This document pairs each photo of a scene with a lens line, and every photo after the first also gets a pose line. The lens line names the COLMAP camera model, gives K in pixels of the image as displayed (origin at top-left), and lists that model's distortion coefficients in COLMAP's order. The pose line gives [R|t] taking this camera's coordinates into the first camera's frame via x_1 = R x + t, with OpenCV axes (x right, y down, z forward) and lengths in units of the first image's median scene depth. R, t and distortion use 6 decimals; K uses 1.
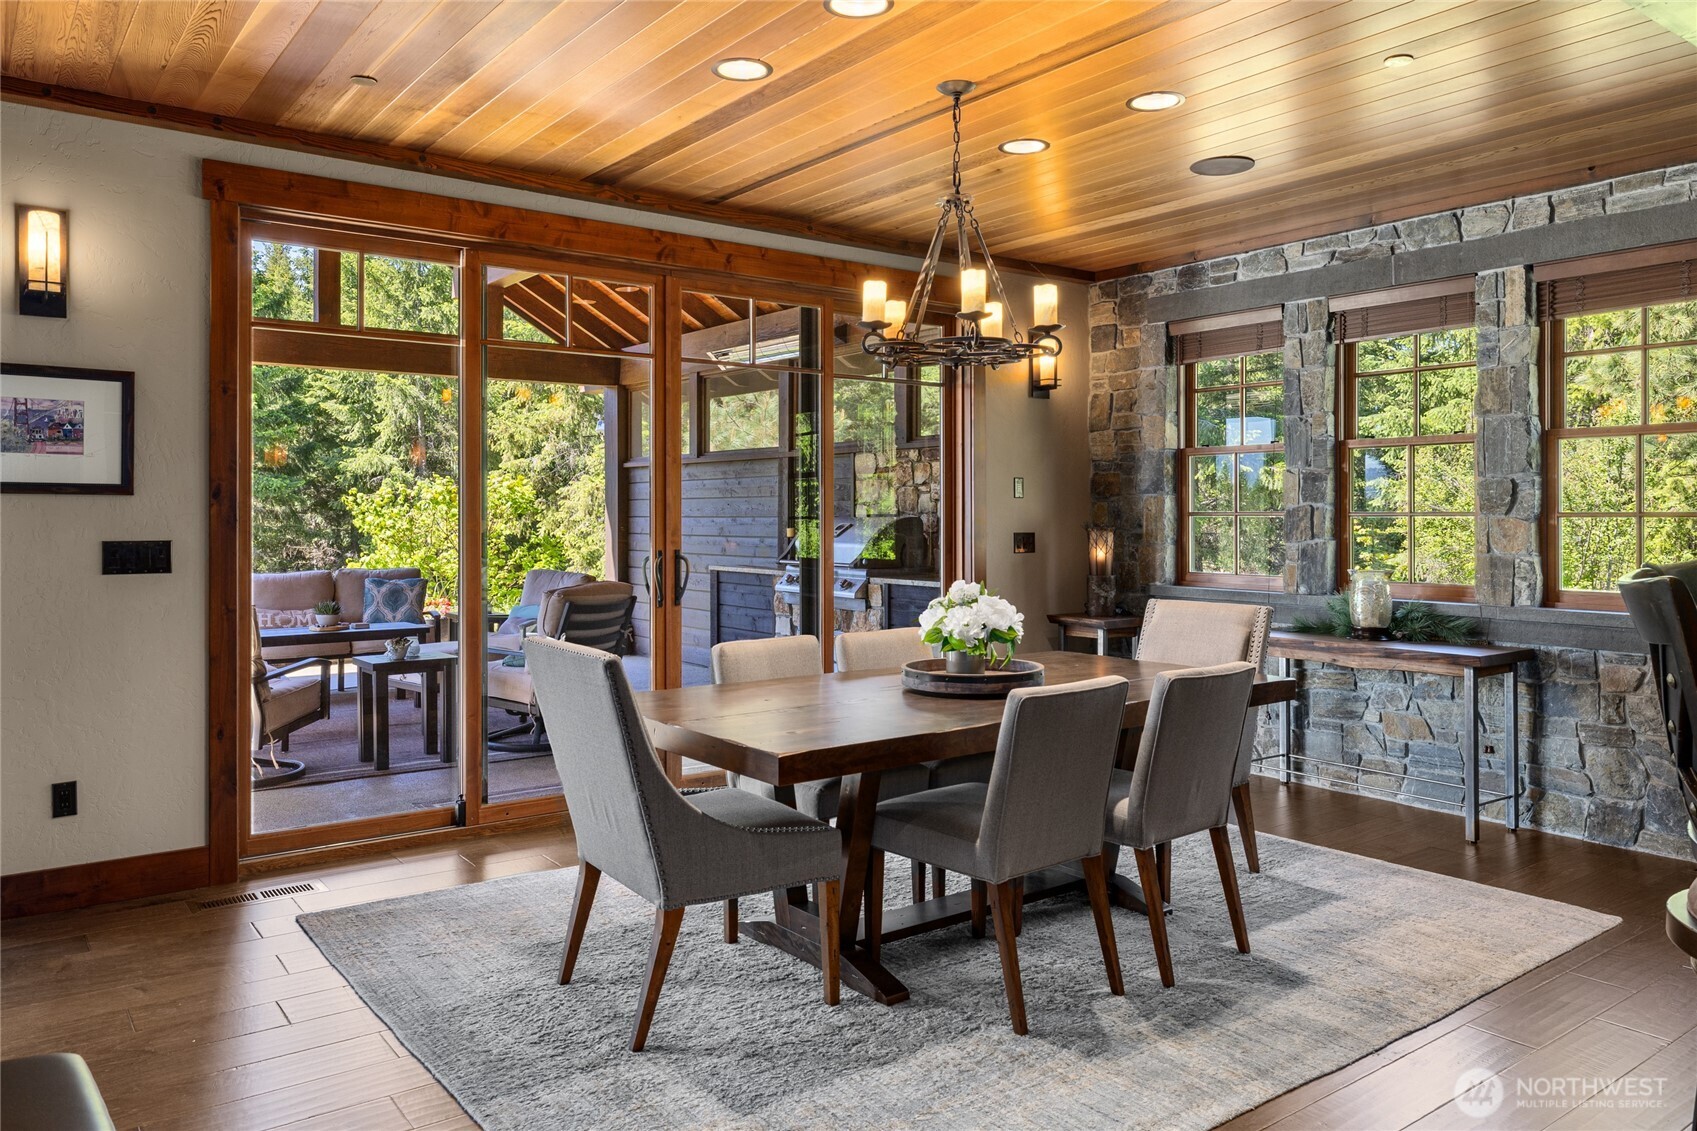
lens RADIAL K [[1193.1, 0, 823.7], [0, 1193.1, 512.5], [0, 0, 1]] dist [0.004294, -0.000136]
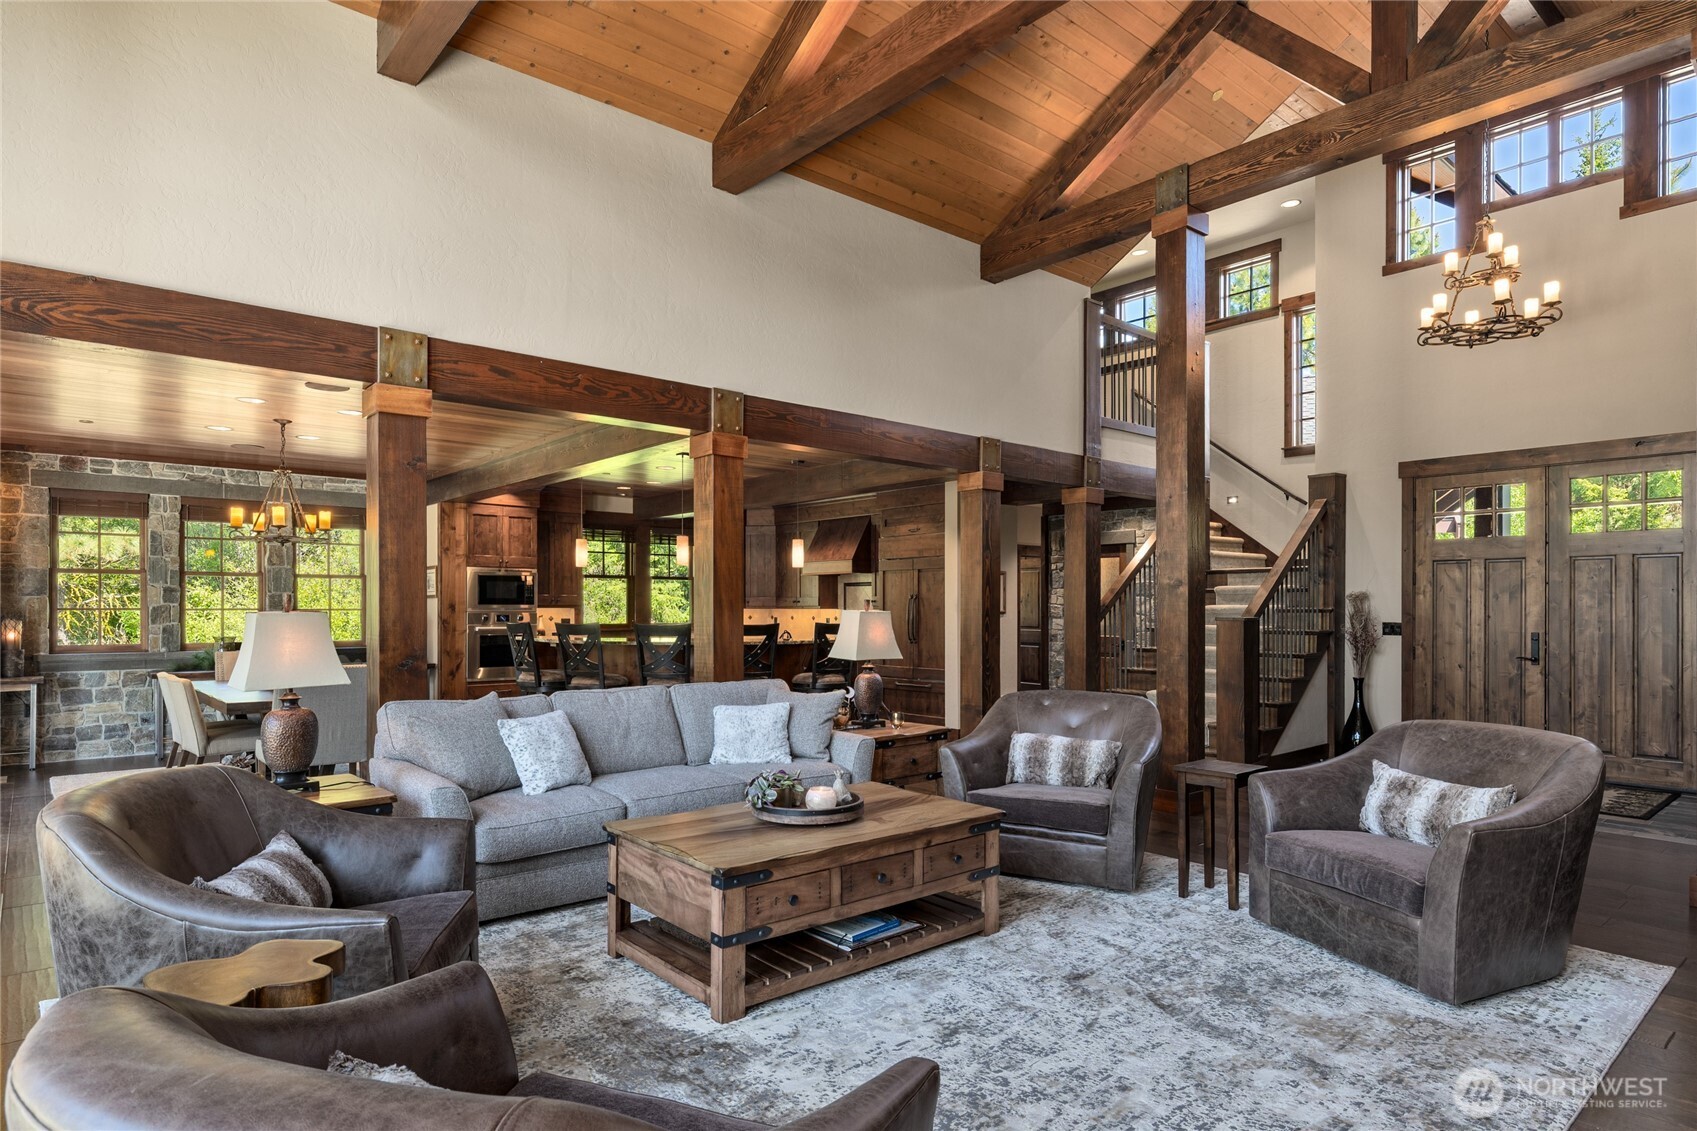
lens RADIAL K [[924.7, 0, 846.9], [0, 924.7, 608.8], [0, 0, 1]] dist [0.000717, 0.000251]
pose [[-0.085631, -0.001914, 0.996325, -1.246927], [-0.004810, 0.999987, 0.001508, -0.007275], [-0.996315, -0.004663, -0.085639, 0.063207]]
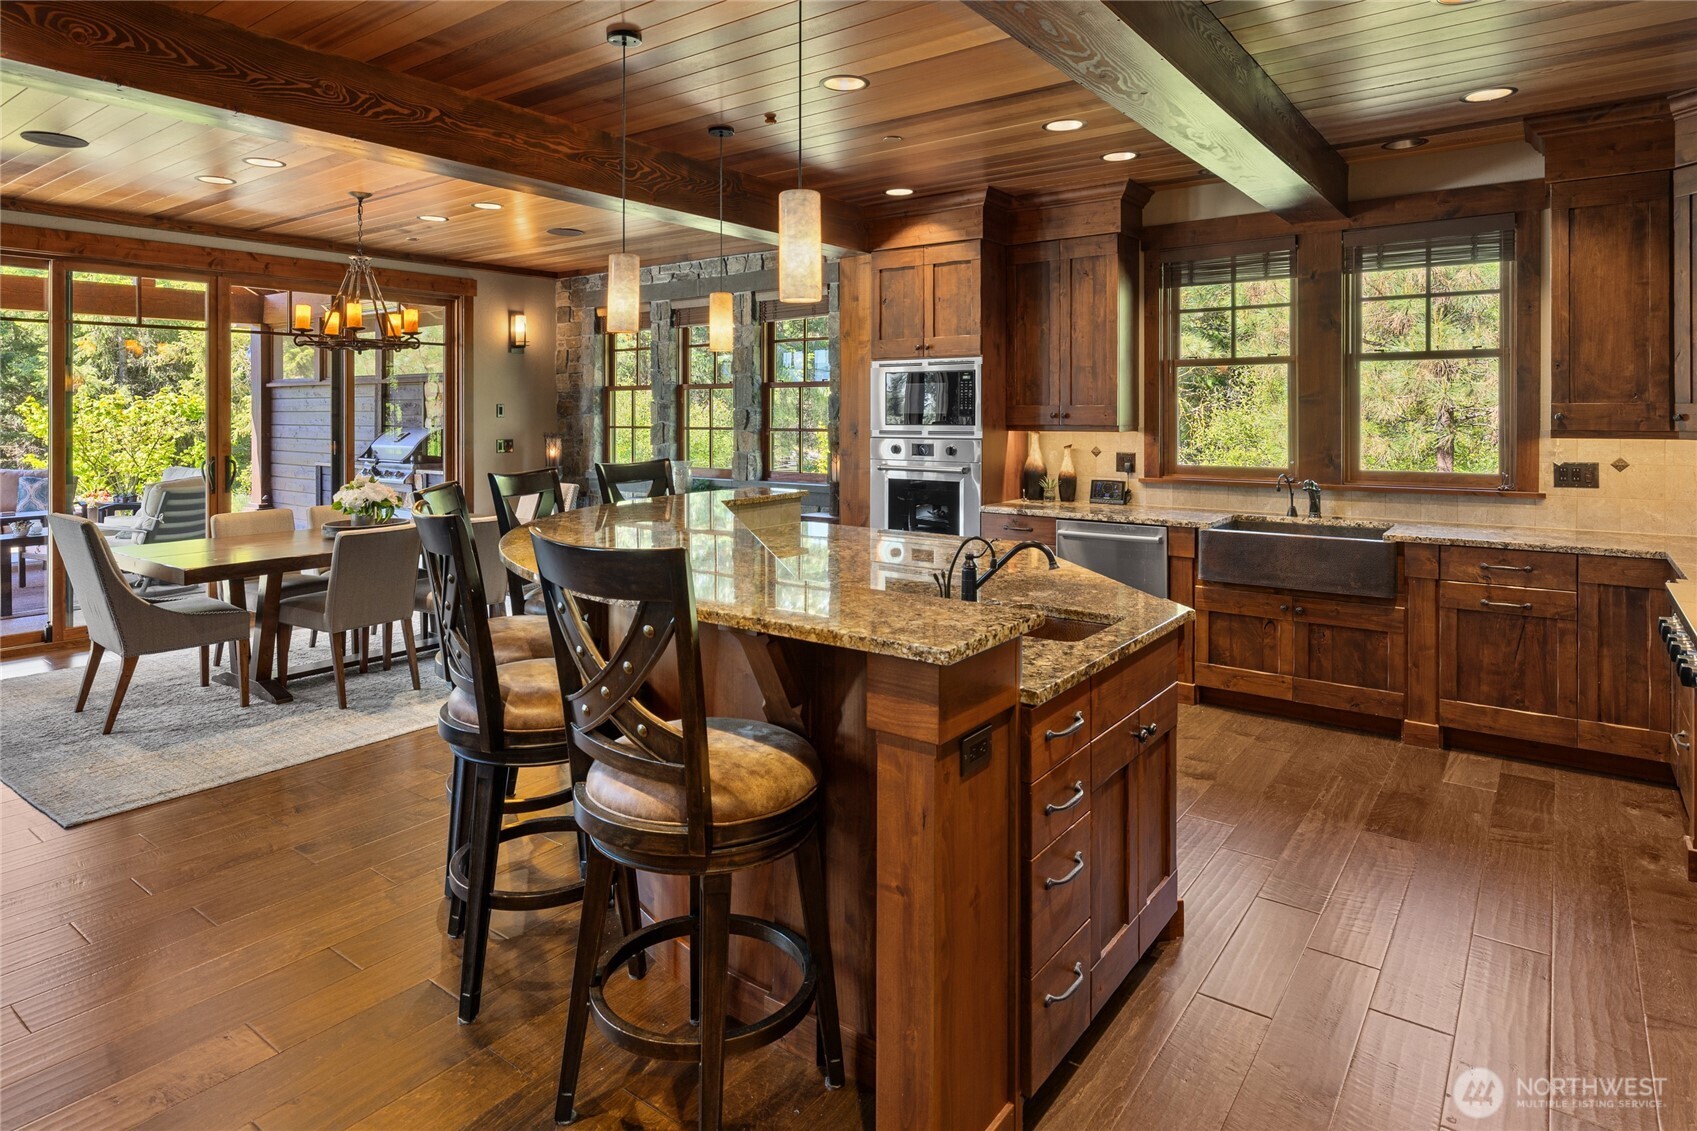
lens RADIAL K [[972.5, 0, 838.8], [0, 972.5, 410.2], [0, 0, 1]] dist [-0.002204, 0.000042]
pose [[0.958502, -0.002729, 0.285072, 0.277577], [0.002165, 0.999995, 0.002290, -0.028919], [-0.285077, -0.001578, 0.958503, -0.422209]]
